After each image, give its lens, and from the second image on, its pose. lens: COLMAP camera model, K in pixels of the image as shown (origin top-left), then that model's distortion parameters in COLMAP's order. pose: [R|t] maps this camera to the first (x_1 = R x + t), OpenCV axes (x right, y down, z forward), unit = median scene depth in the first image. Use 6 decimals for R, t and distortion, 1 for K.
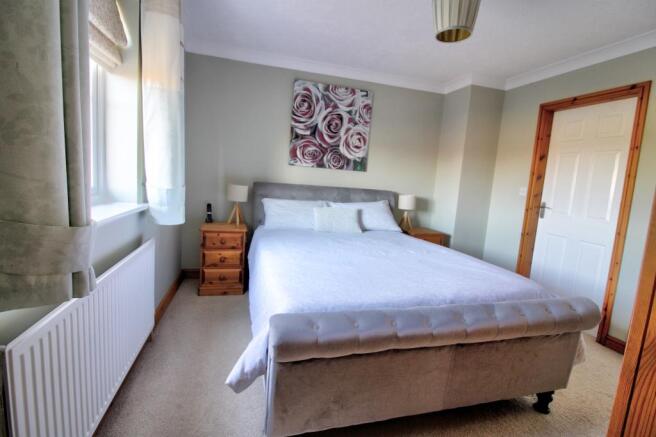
lens RADIAL K [[305.2, 0, 328.9], [0, 305.2, 212.1], [0, 0, 1]] dist [-0.023811, -0.000669]
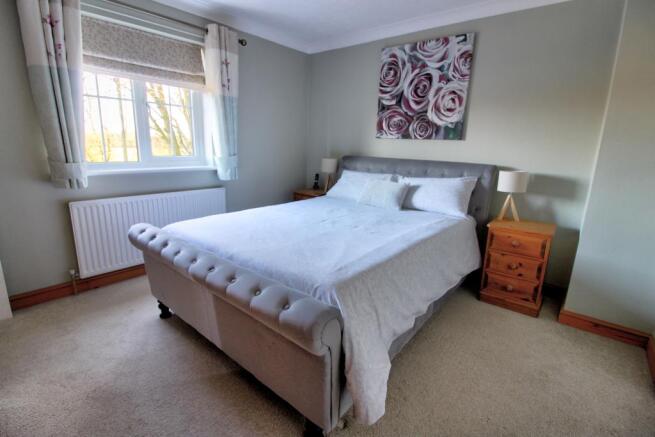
lens RADIAL K [[304.8, 0, 328.4], [0, 304.8, 212.1], [0, 0, 1]] dist [-0.023811, -0.000669]
pose [[0.568029, 0.124630, -0.813517, 0.613768], [-0.083535, 0.992094, 0.093660, 0.006555], [0.818758, 0.014755, 0.573949, 0.292669]]
